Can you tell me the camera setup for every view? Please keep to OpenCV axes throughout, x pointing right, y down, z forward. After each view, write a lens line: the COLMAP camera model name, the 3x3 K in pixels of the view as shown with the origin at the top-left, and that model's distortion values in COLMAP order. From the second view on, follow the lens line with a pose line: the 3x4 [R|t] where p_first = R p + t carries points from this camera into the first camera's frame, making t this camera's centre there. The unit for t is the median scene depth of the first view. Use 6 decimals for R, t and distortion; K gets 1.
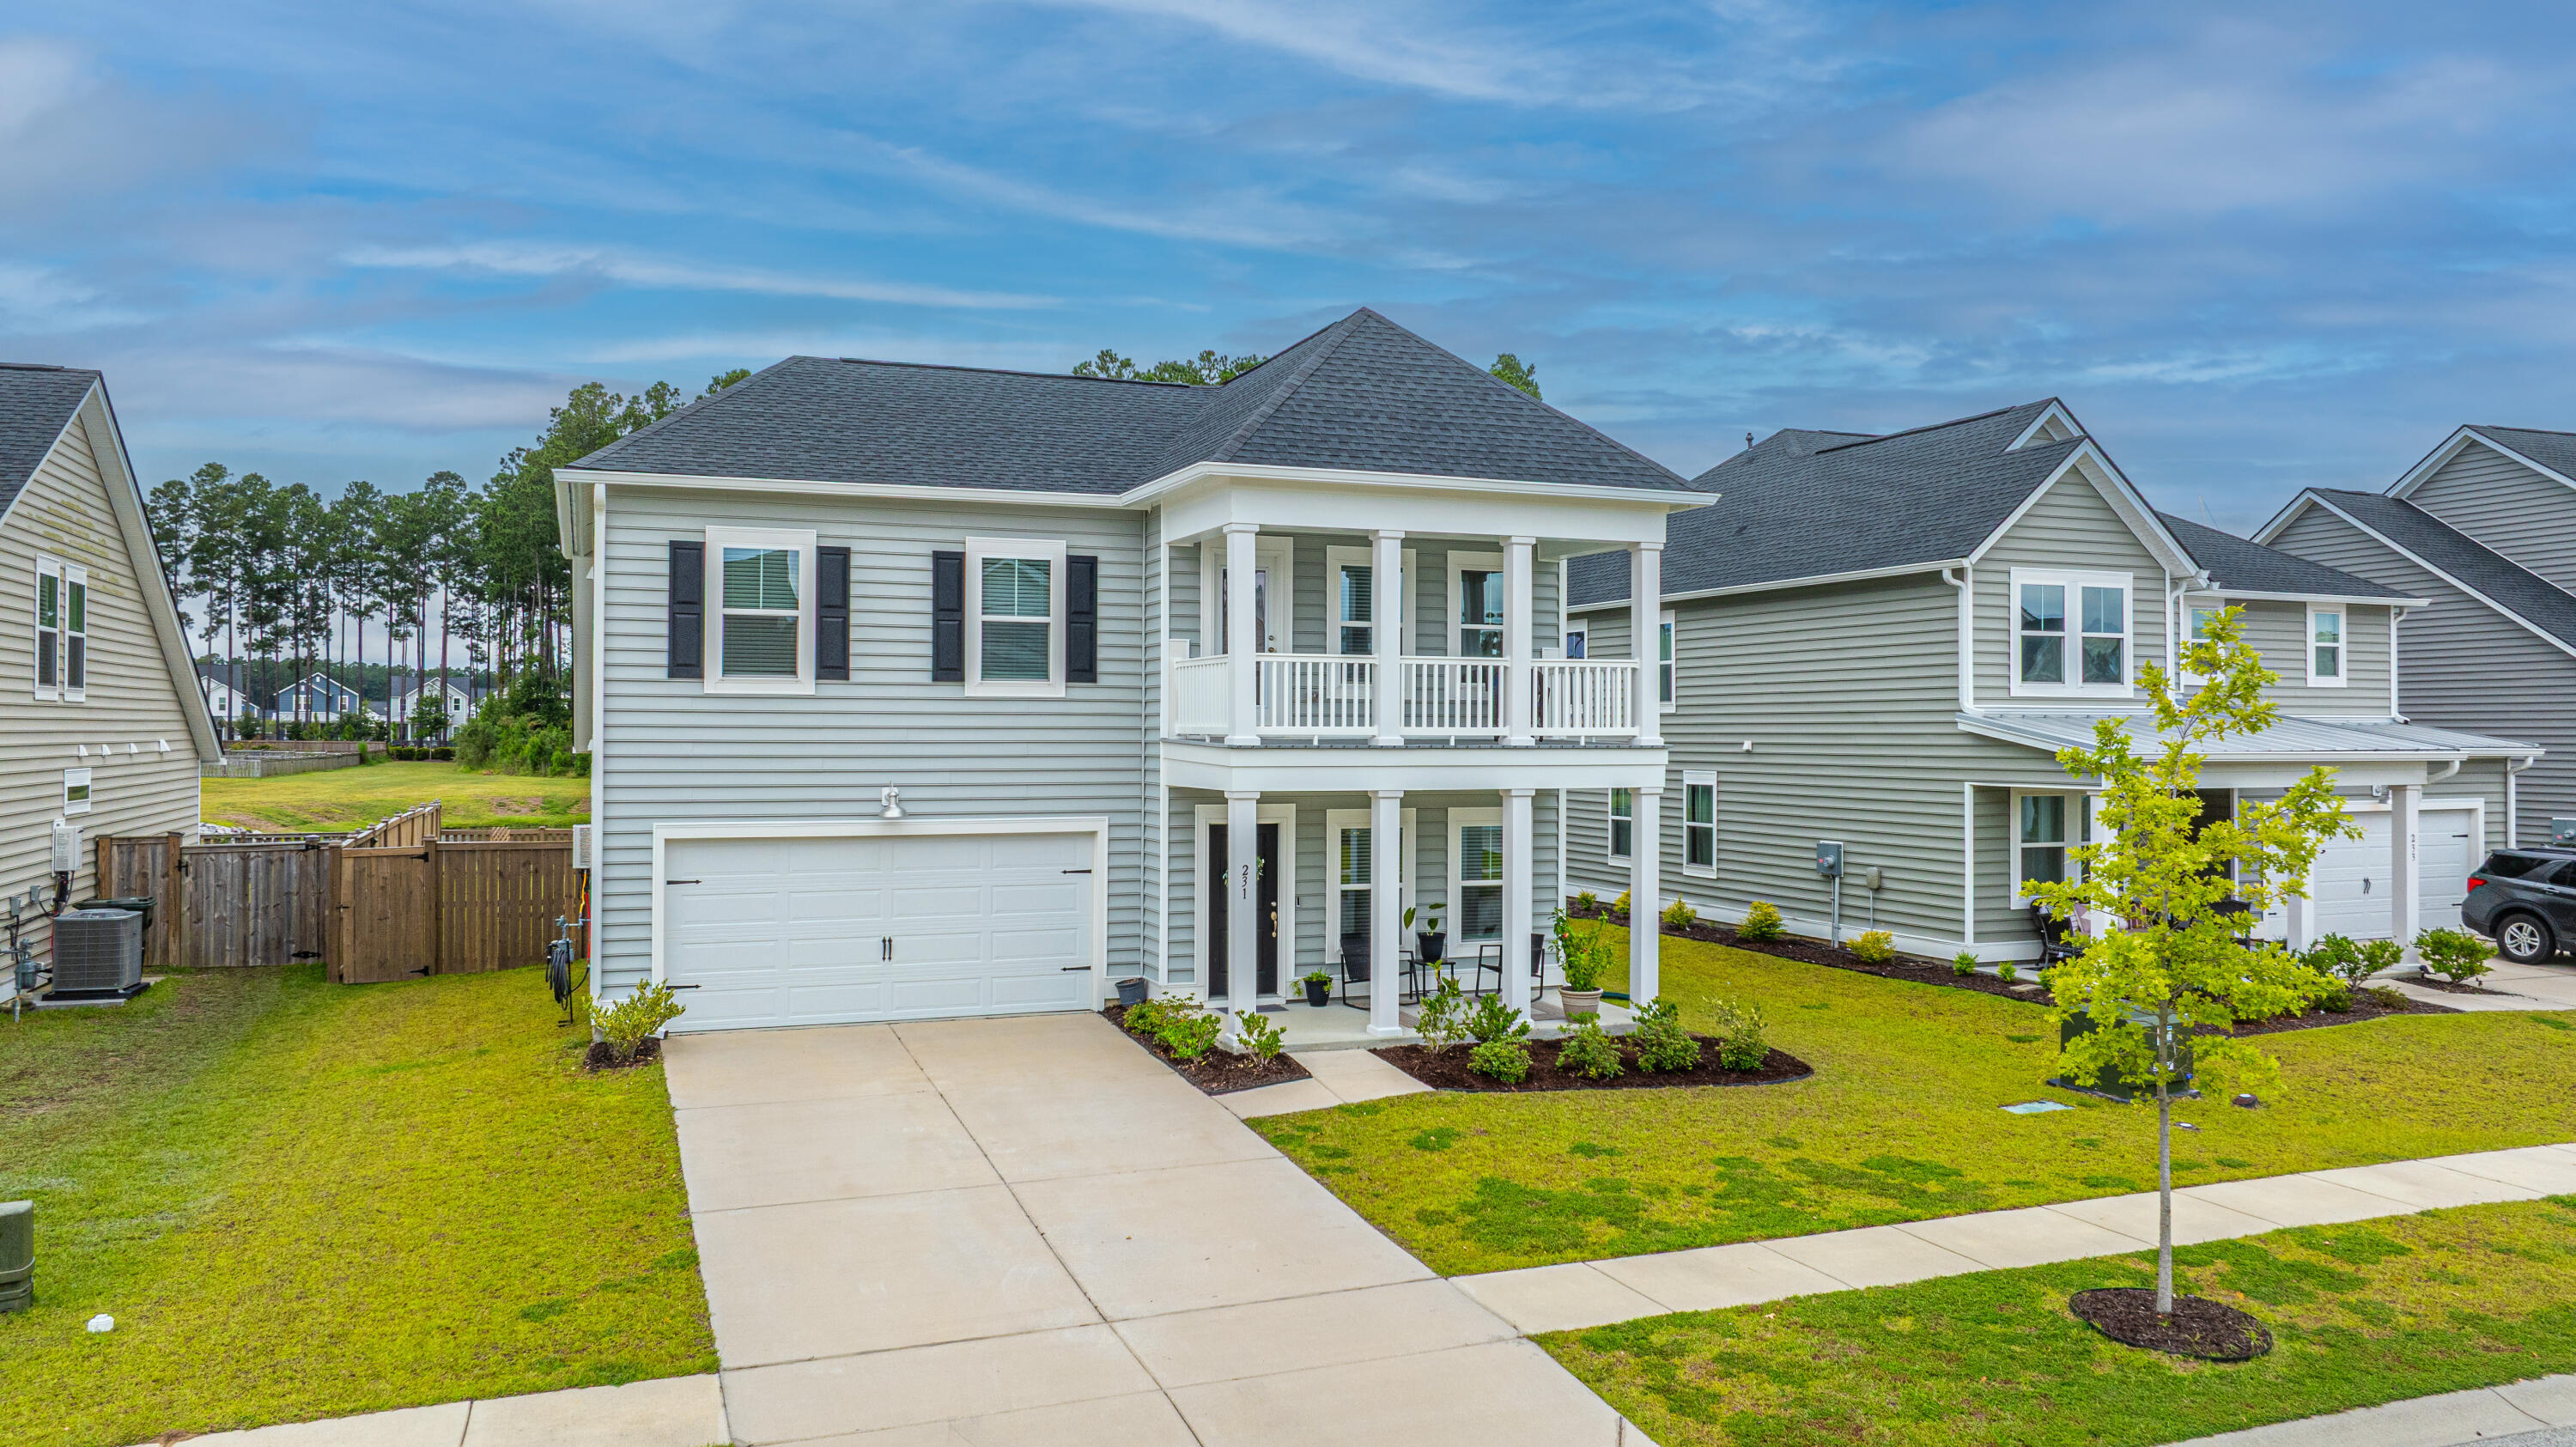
lens RADIAL K [[1811.6, 0, 1299.7], [0, 1811.6, 711.9], [0, 0, 1]] dist [-0.037324, 0.042590]
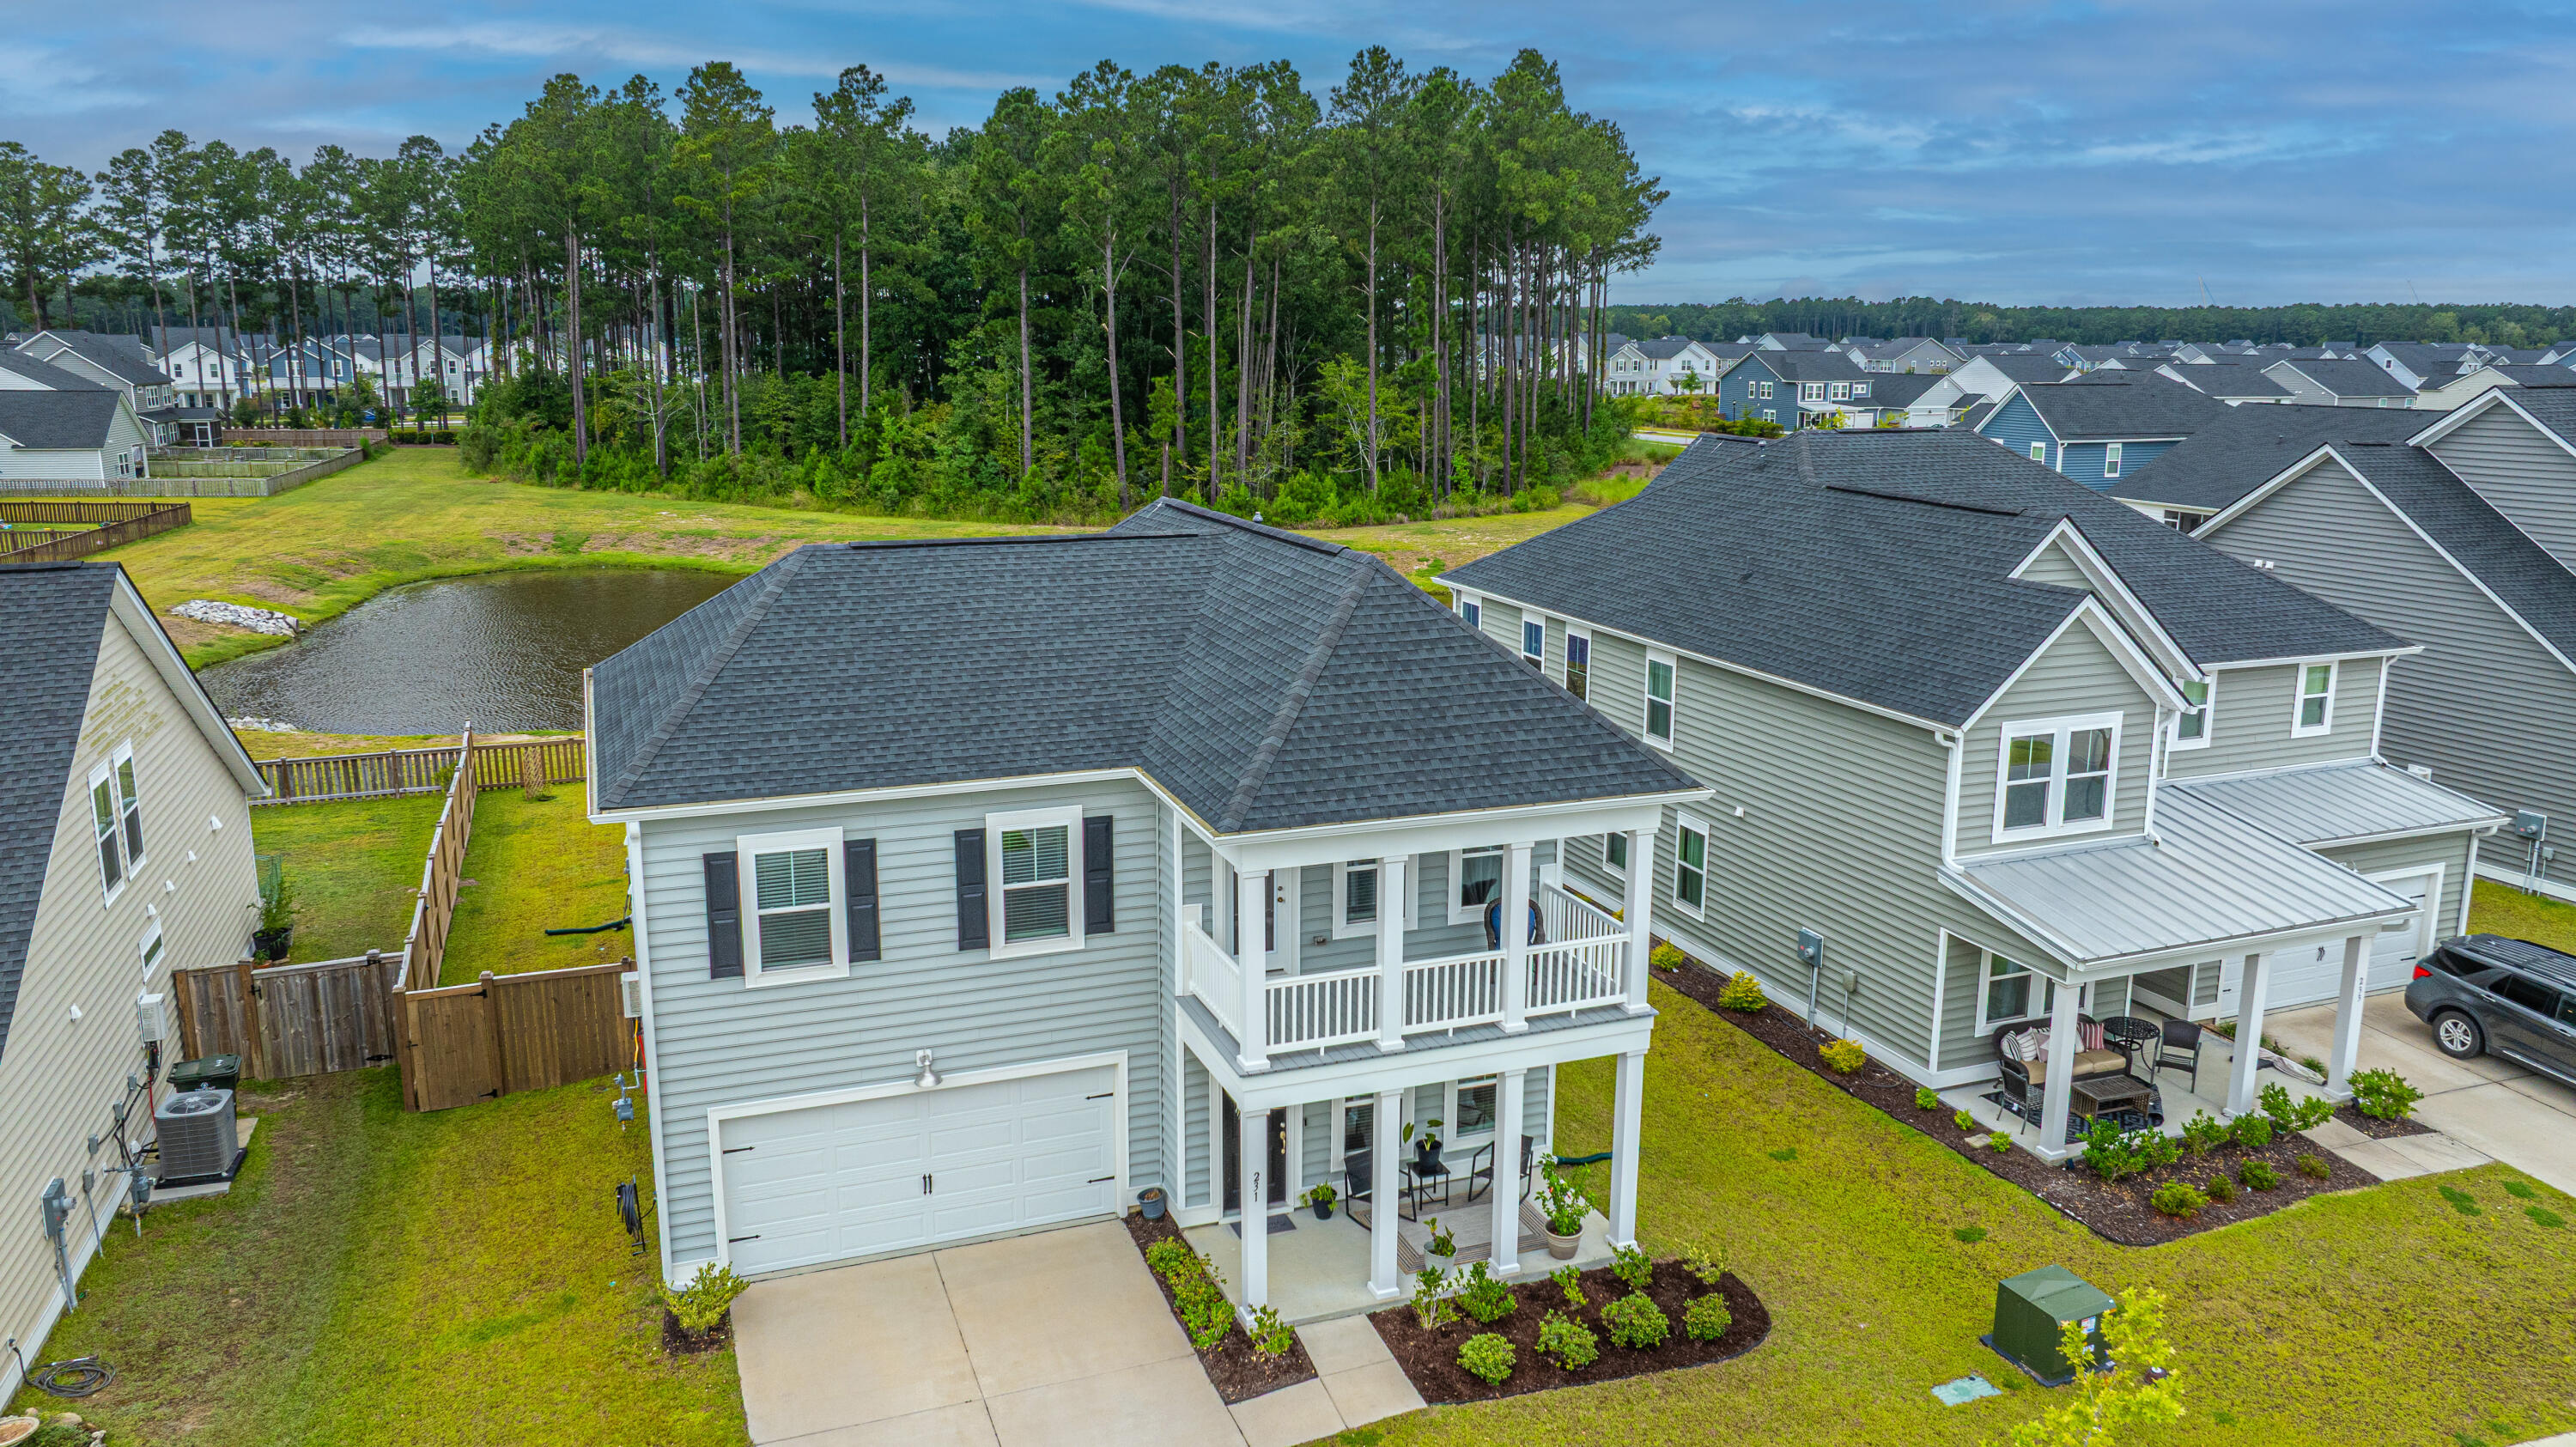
lens RADIAL K [[1811.6, 0, 1299.7], [0, 1811.6, 711.9], [0, 0, 1]] dist [-0.037324, 0.042590]
pose [[0.999990, 0.001882, -0.003998, -0.000434], [-0.000970, 0.976177, 0.216973, -0.371630], [0.004311, -0.216967, 0.976169, 0.001034]]
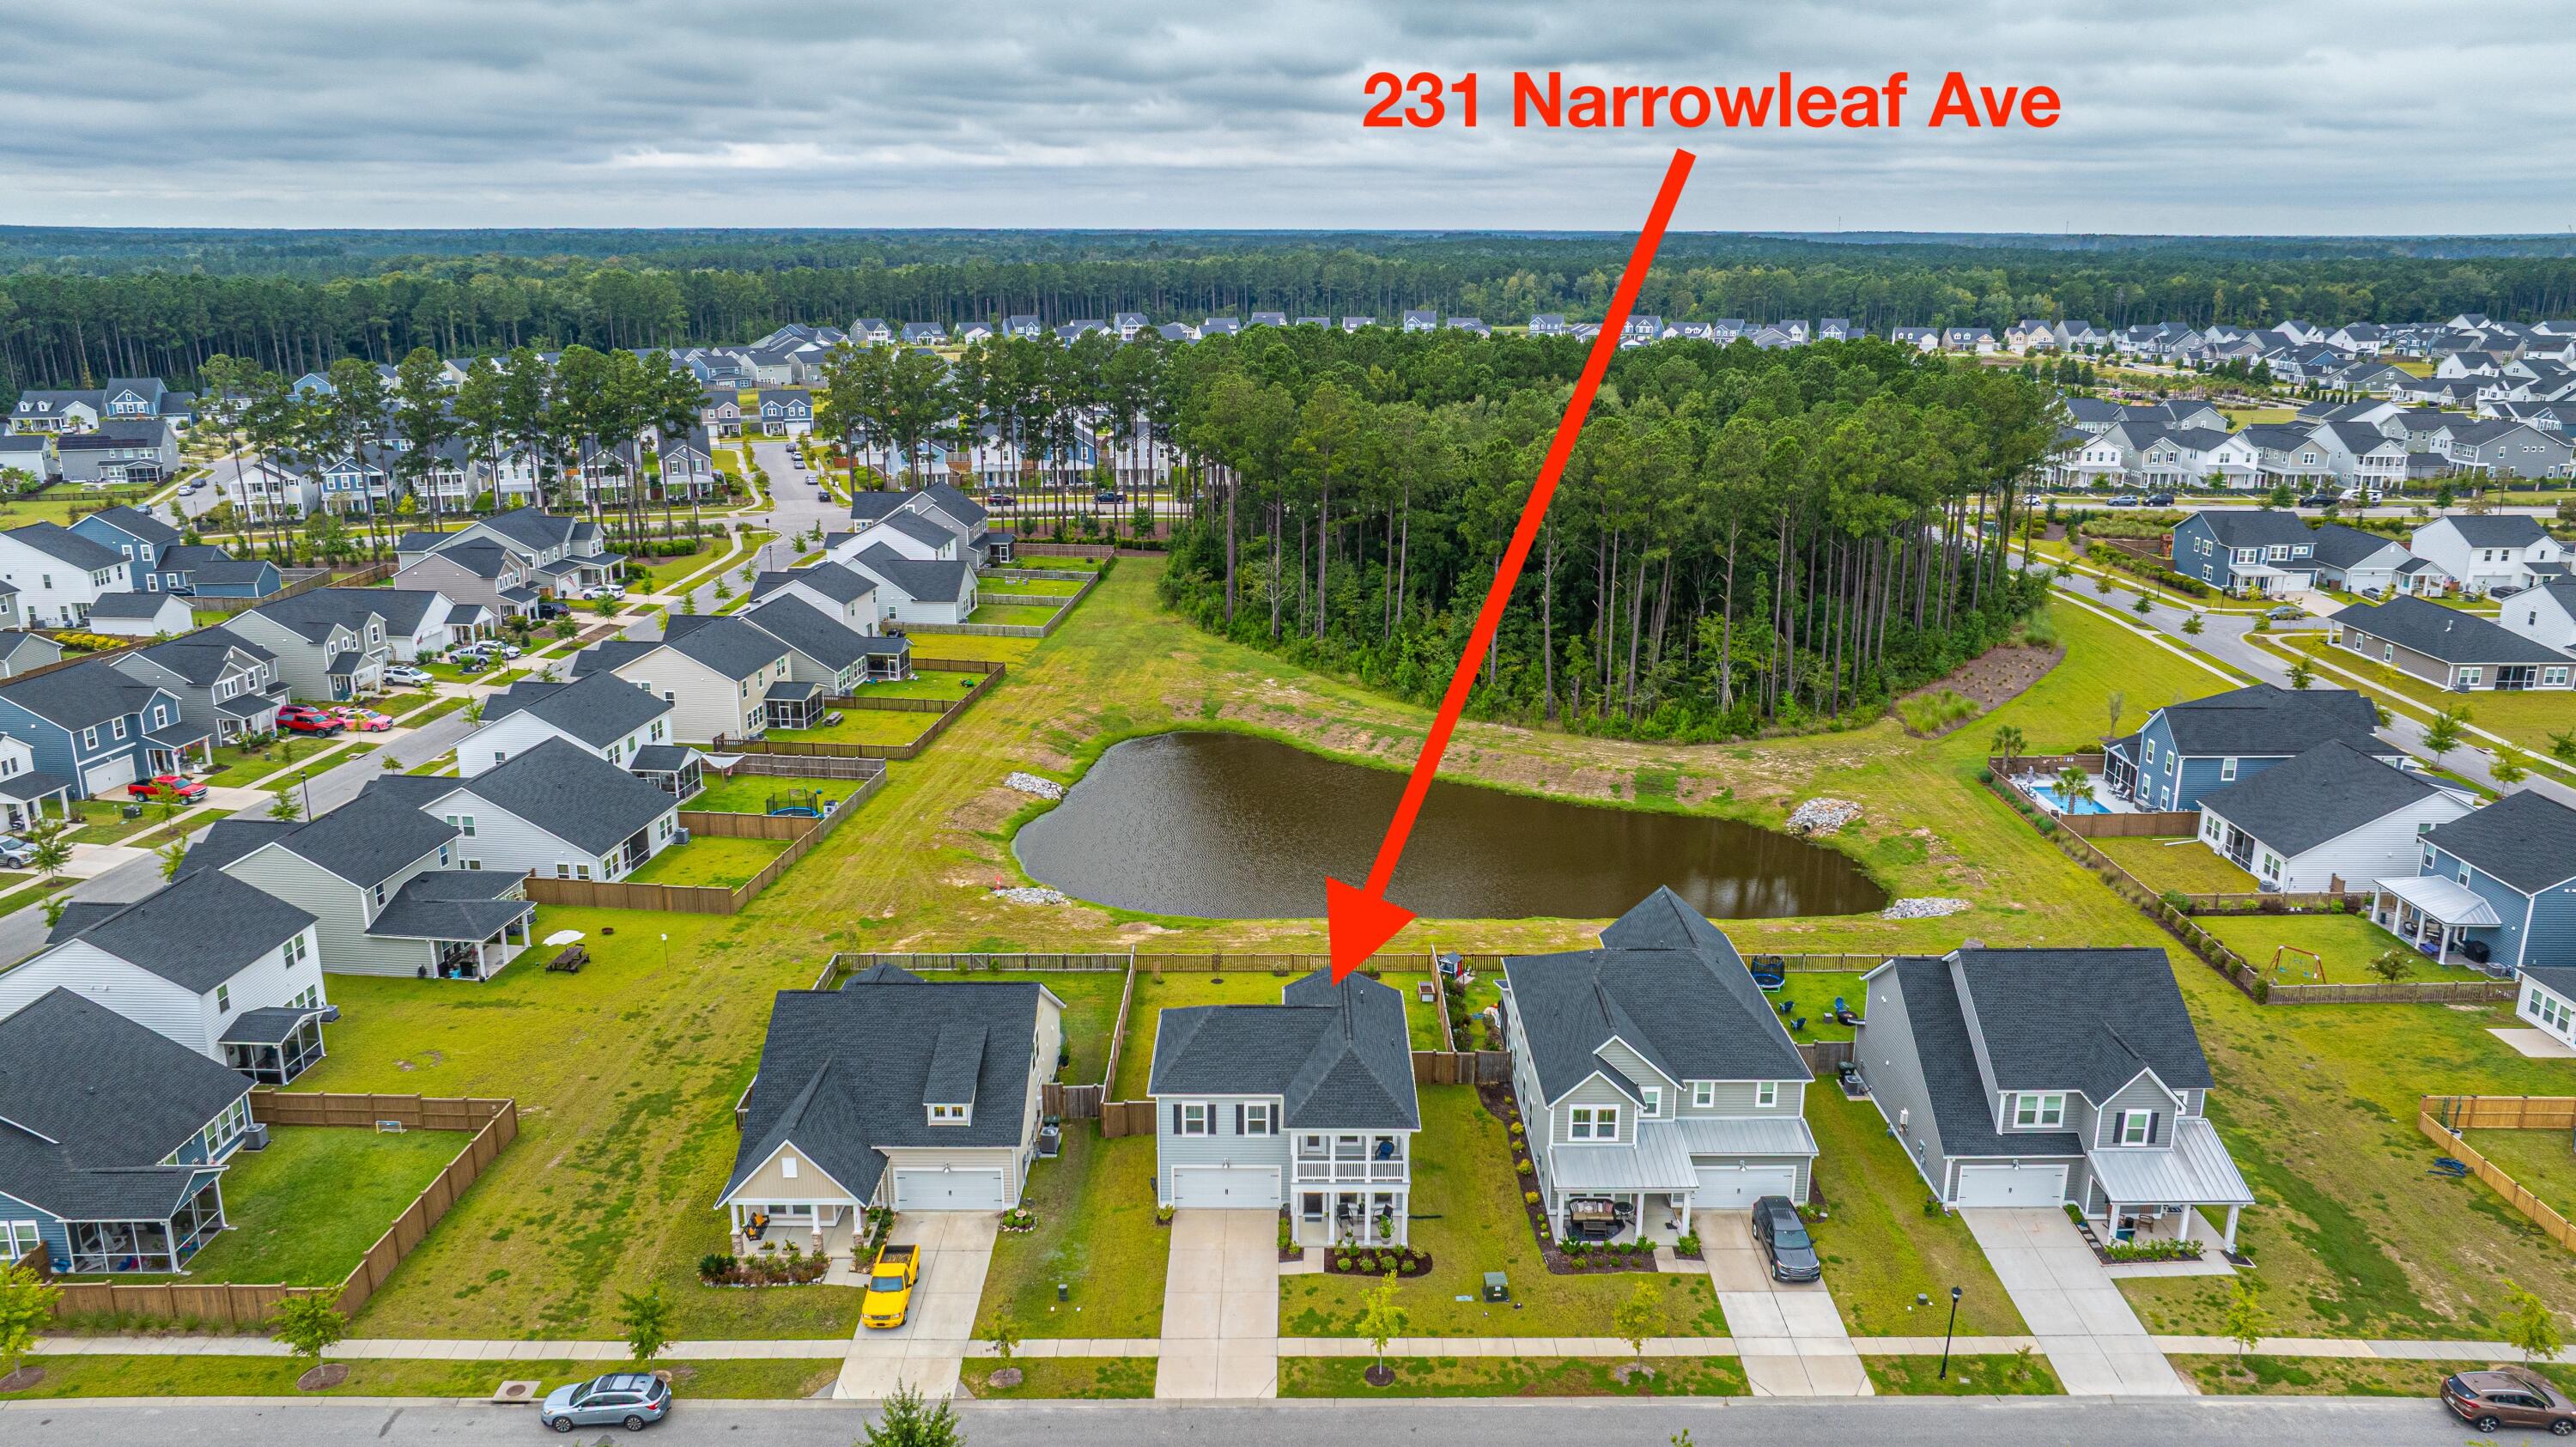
lens RADIAL K [[1809.7, 0, 1299.1], [0, 1809.7, 711.7], [0, 0, 1]] dist [-0.018868, 0.002157]
pose [[0.931728, 0.093171, -0.351003, 1.213175], [0.005123, 0.963061, 0.269235, -1.944168], [0.363122, -0.252652, 0.896833, -2.245912]]
